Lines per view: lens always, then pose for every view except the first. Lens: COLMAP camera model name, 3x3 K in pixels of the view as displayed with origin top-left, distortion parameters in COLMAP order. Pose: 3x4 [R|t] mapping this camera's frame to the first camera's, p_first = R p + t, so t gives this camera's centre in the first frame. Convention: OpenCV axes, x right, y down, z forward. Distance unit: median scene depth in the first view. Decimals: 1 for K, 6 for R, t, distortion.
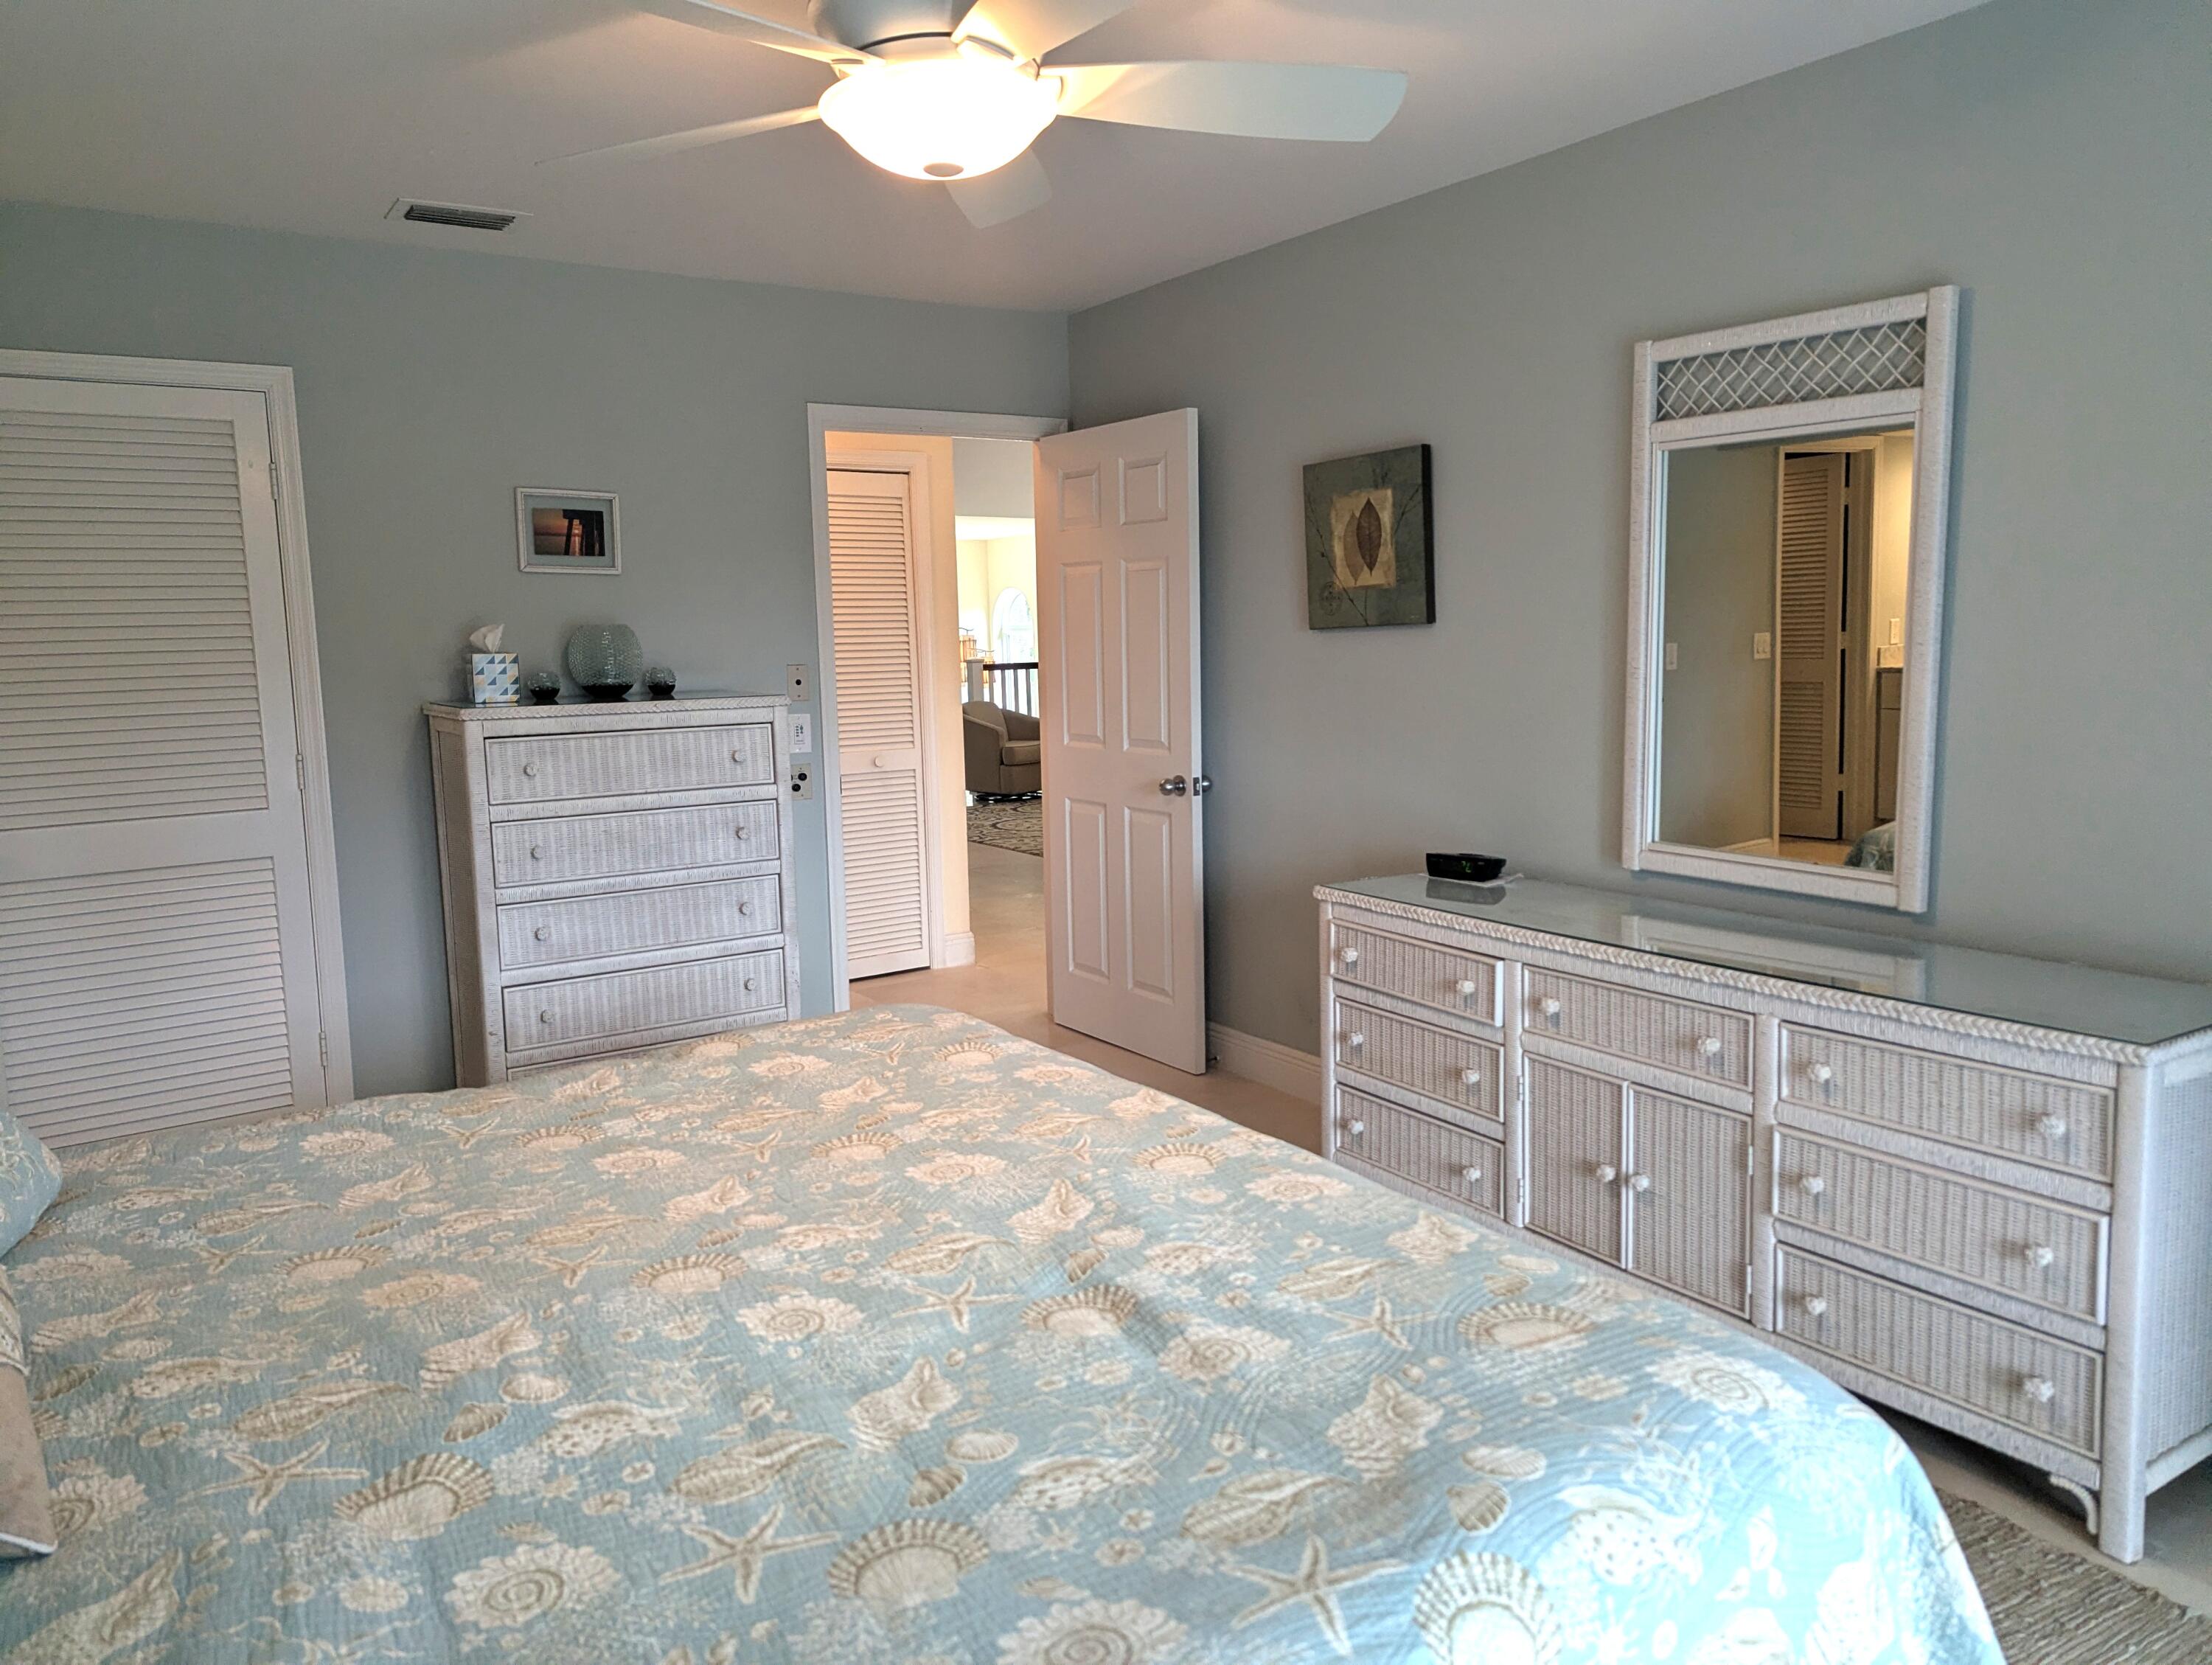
lens RADIAL K [[1539.2, 0, 1089.5], [0, 1539.2, 813.2], [0, 0, 1]] dist [0.052897, -0.001003]
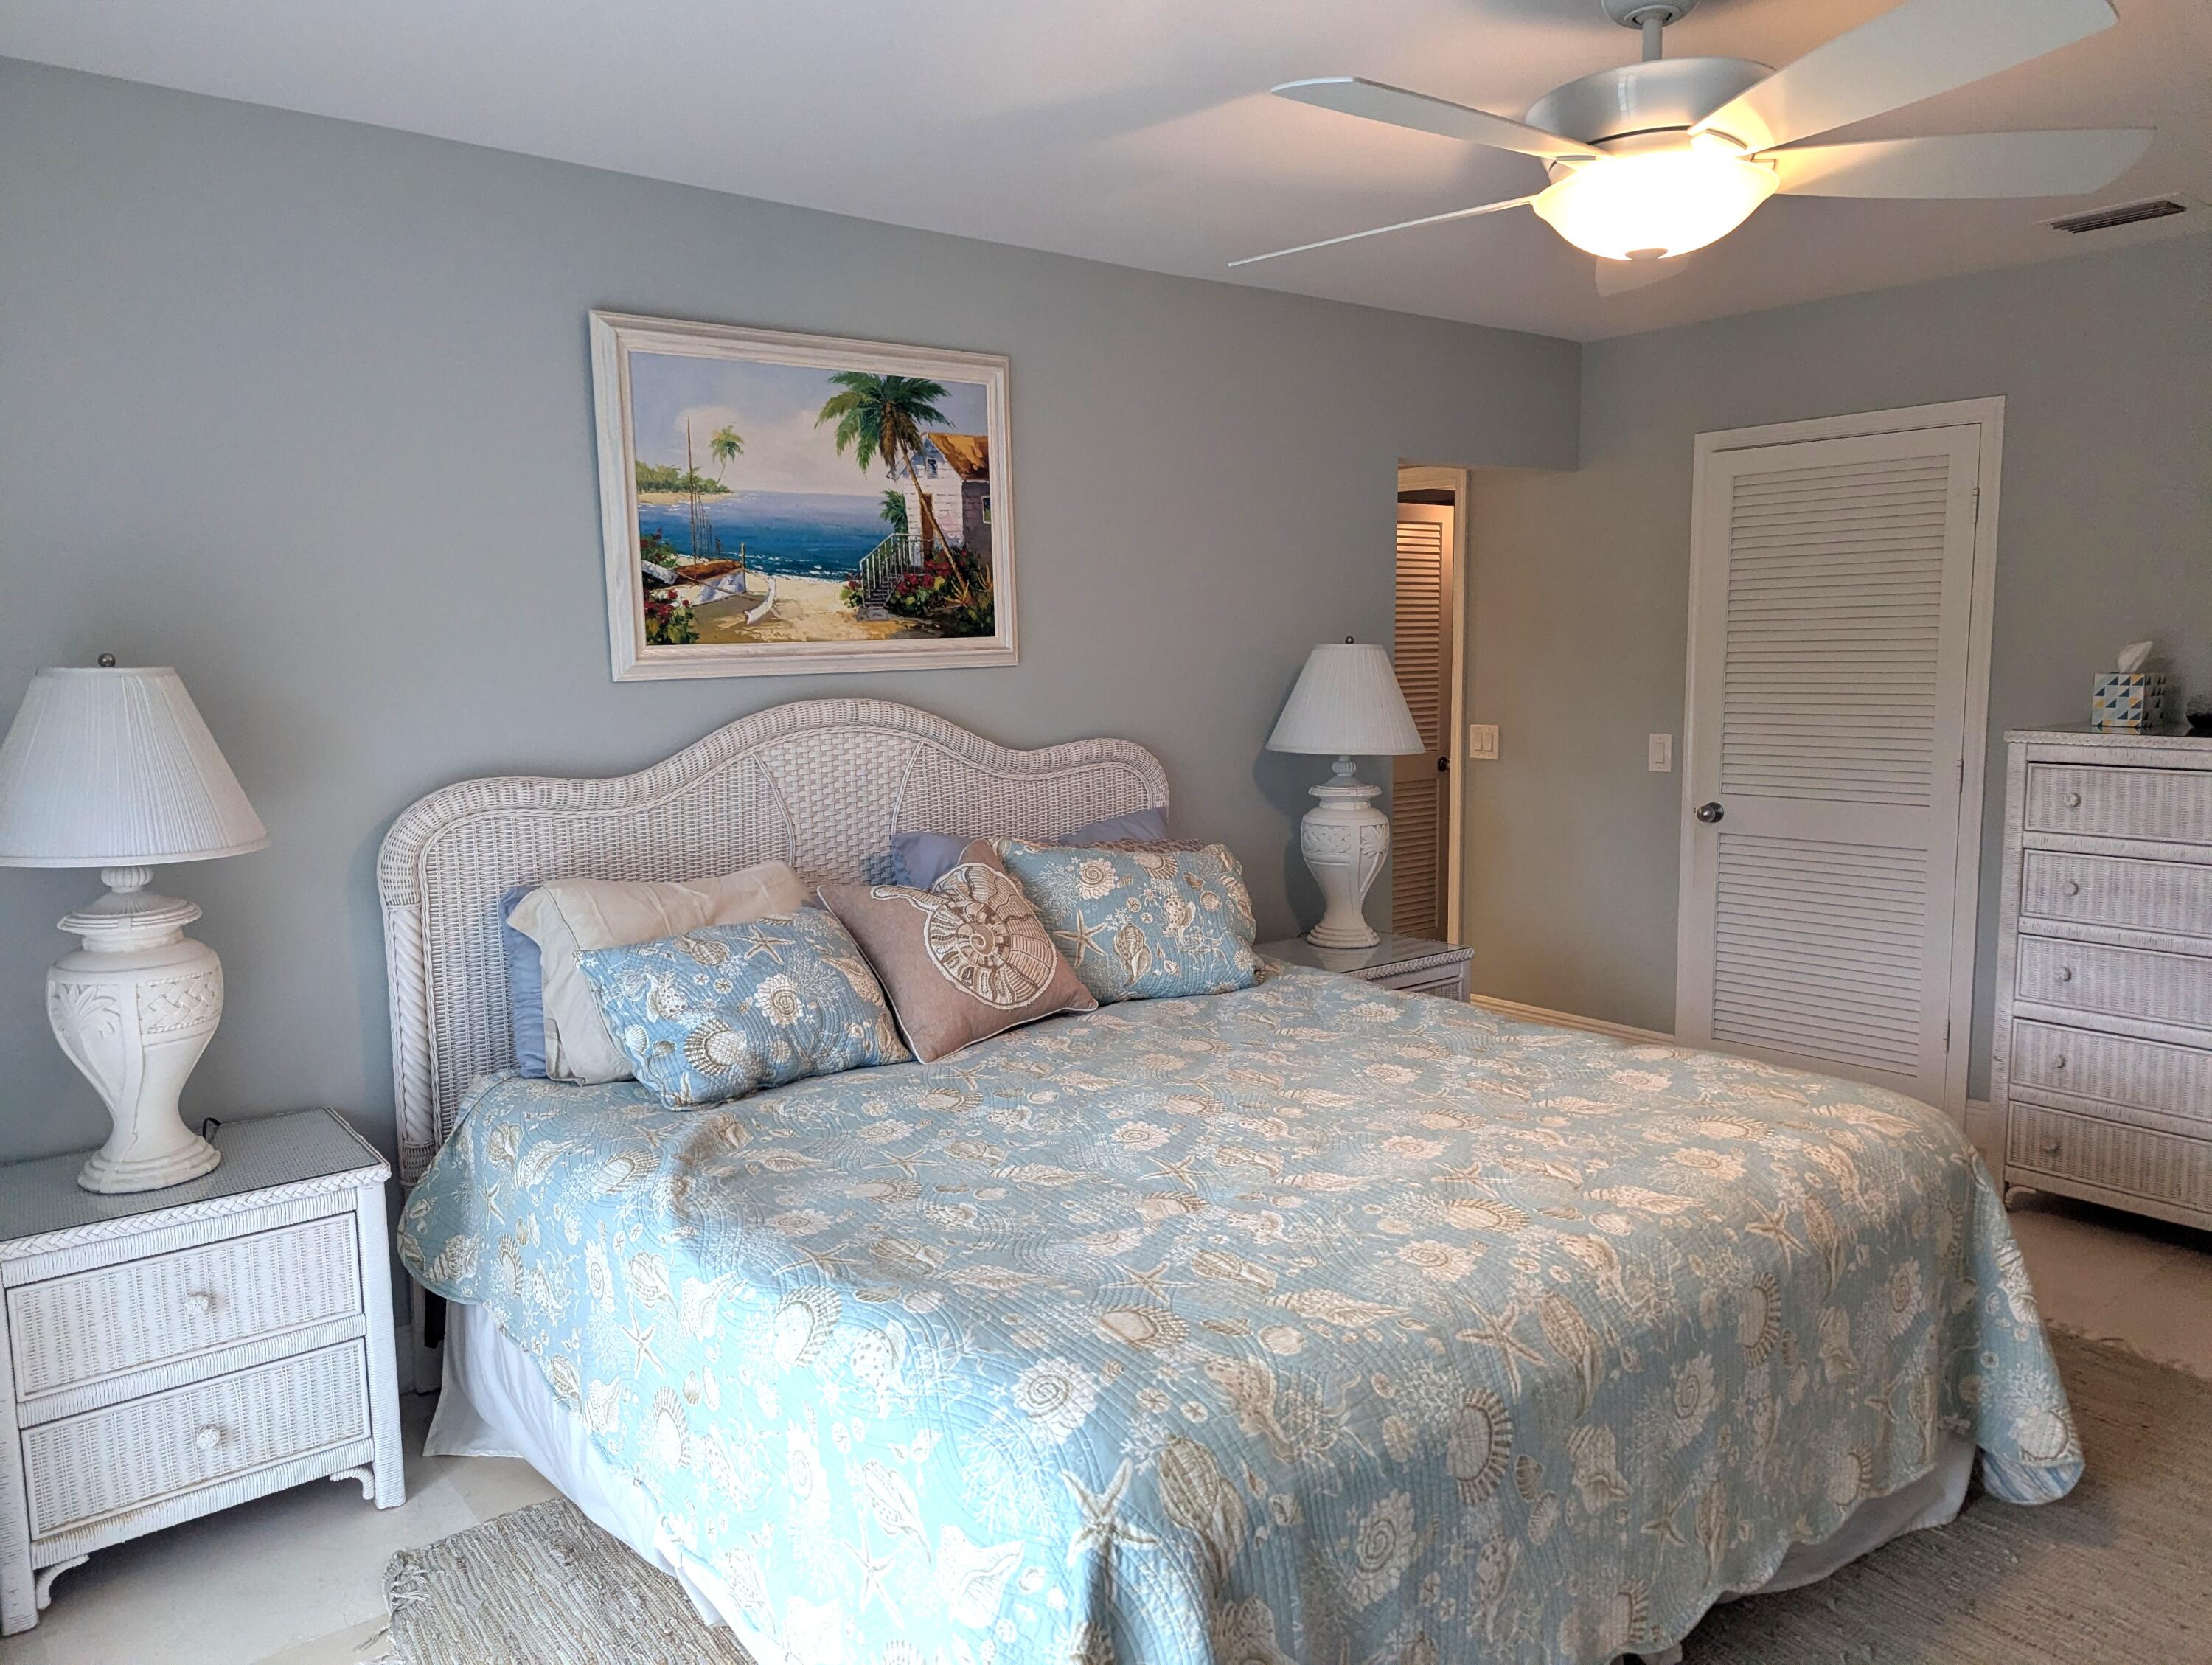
lens RADIAL K [[1559.8, 0, 1081.5], [0, 1559.8, 839.7], [0, 0, 1]] dist [0.056415, -0.062051]
pose [[0.089027, 0.150796, -0.984548, 0.942870], [-0.107684, 0.984136, 0.140996, -0.132019], [0.990191, 0.093468, 0.103853, 0.541225]]
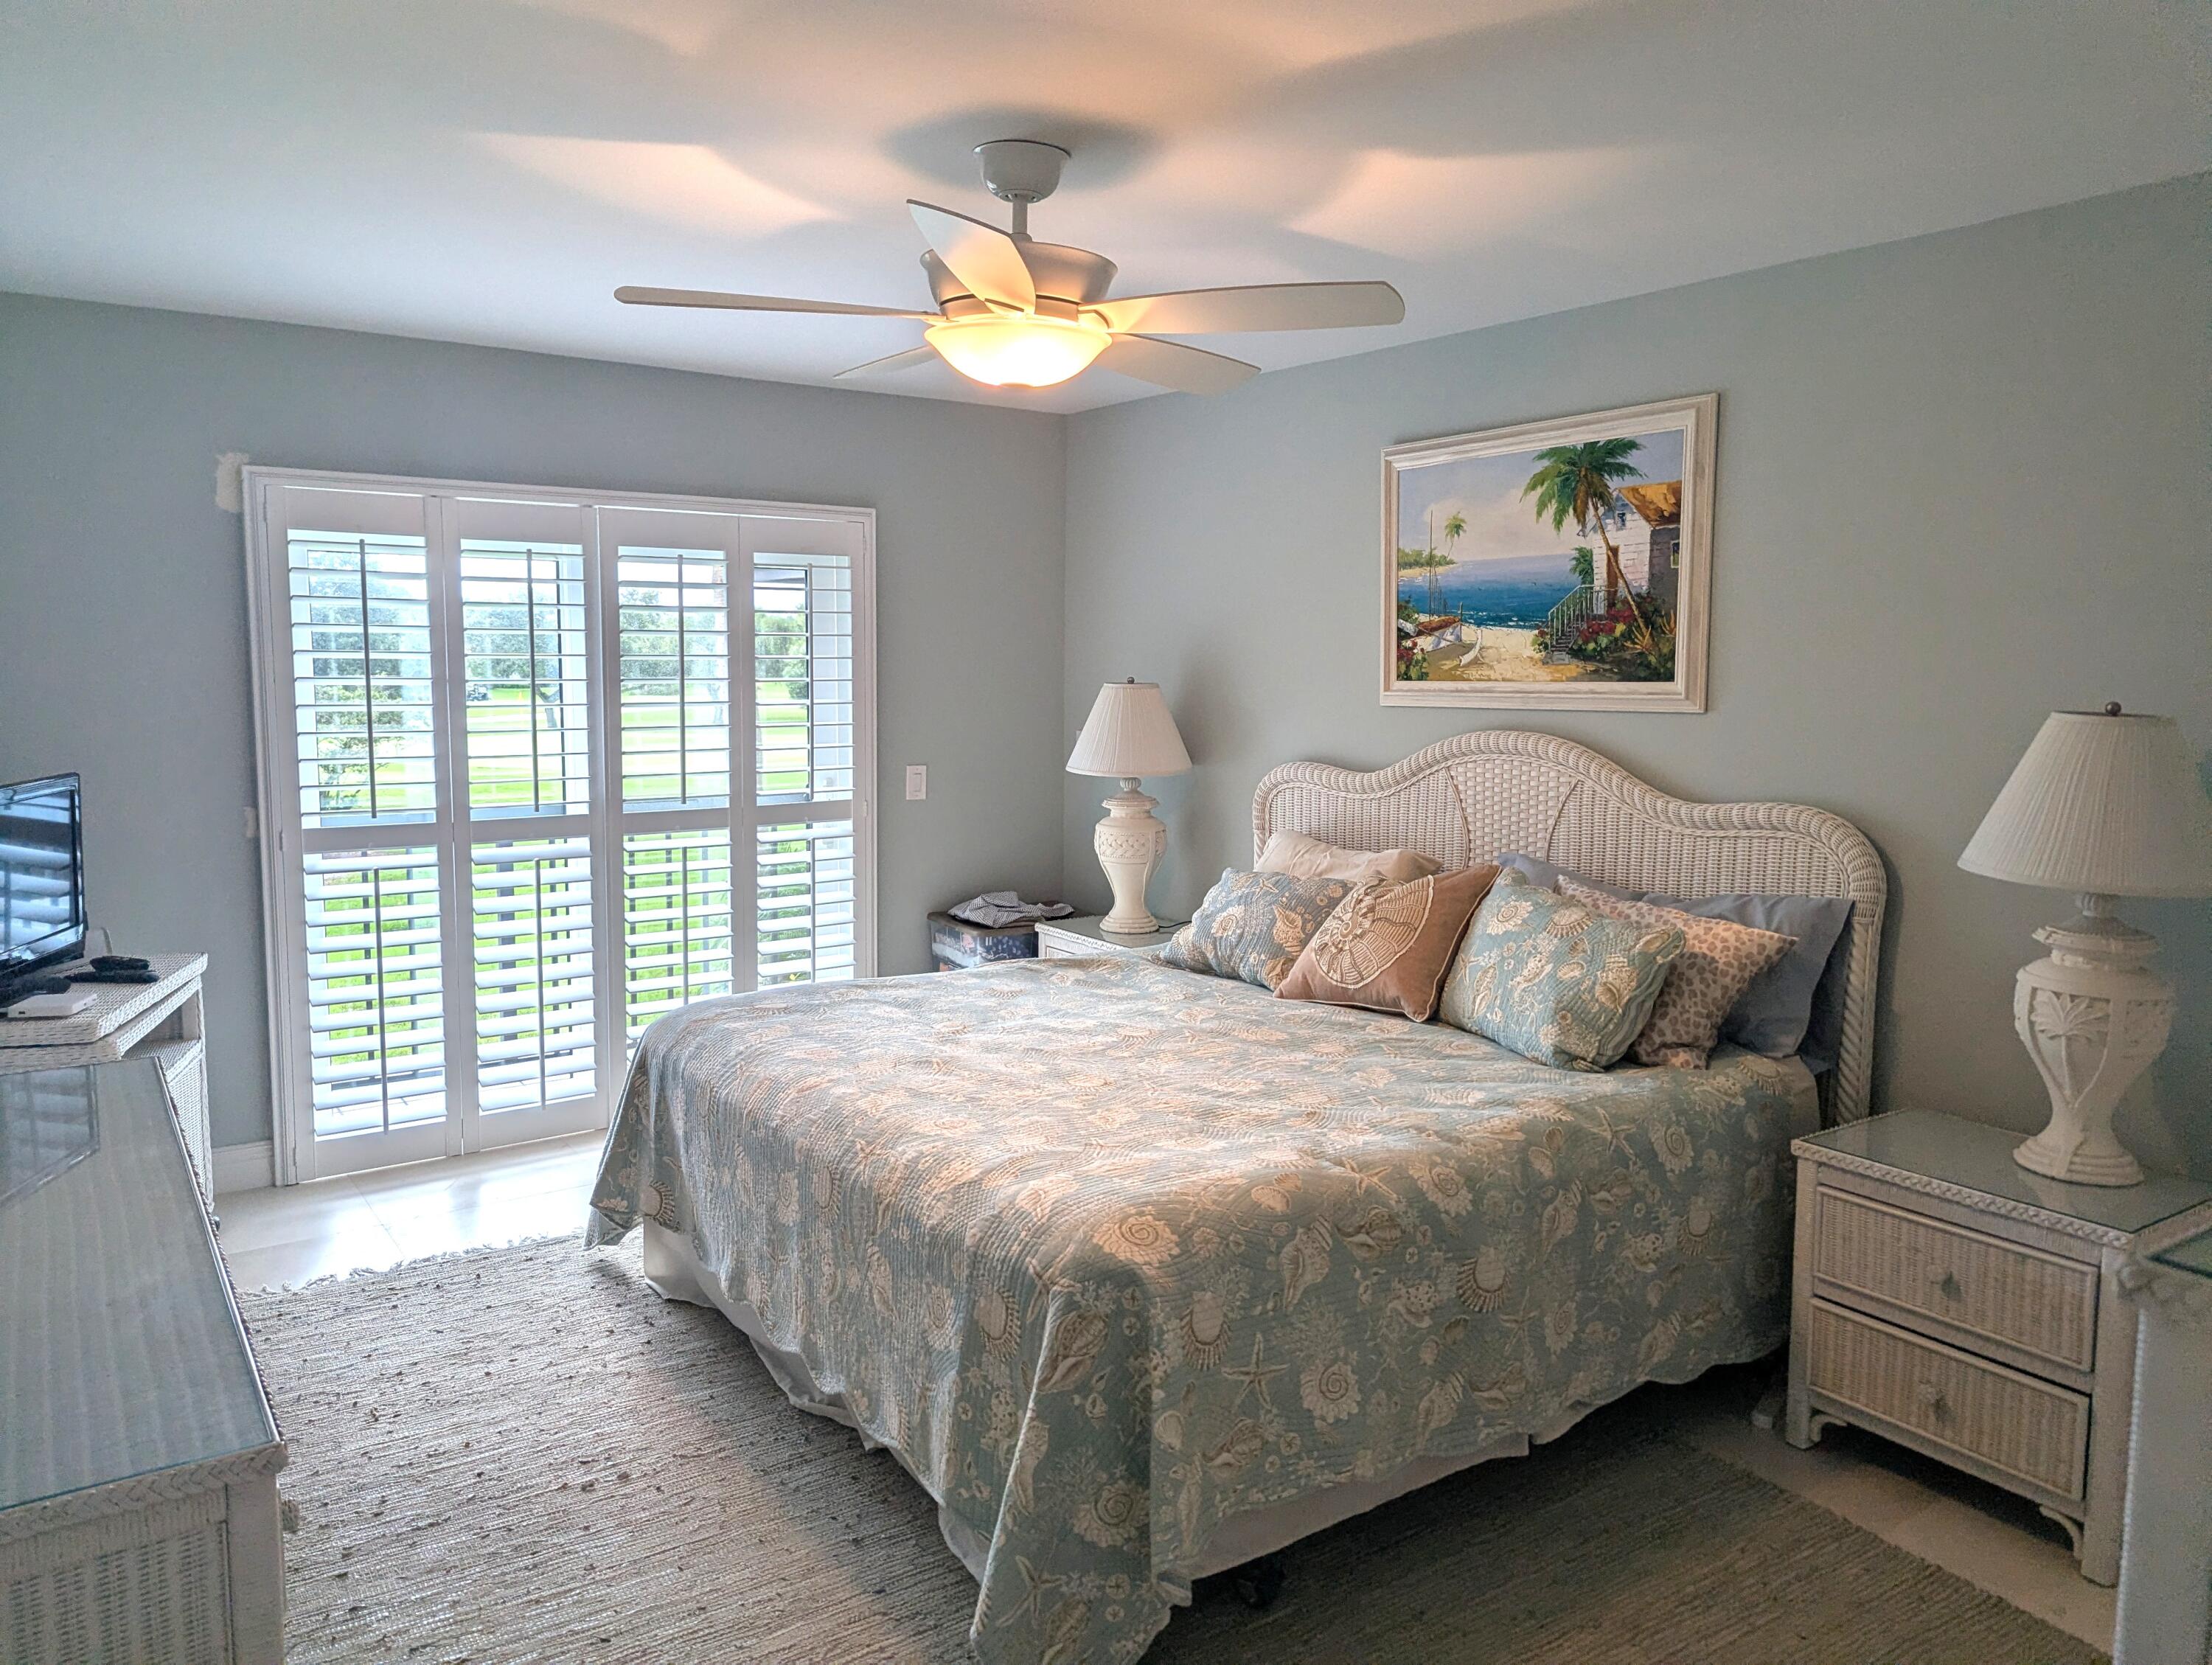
lens RADIAL K [[1559.8, 0, 1081.5], [0, 1559.8, 839.7], [0, 0, 1]] dist [0.056415, -0.062051]
pose [[-0.999322, 0.019556, -0.031196, -0.096471], [0.011662, 0.971775, 0.235622, -0.341796], [0.034923, 0.235099, -0.971344, 2.273177]]
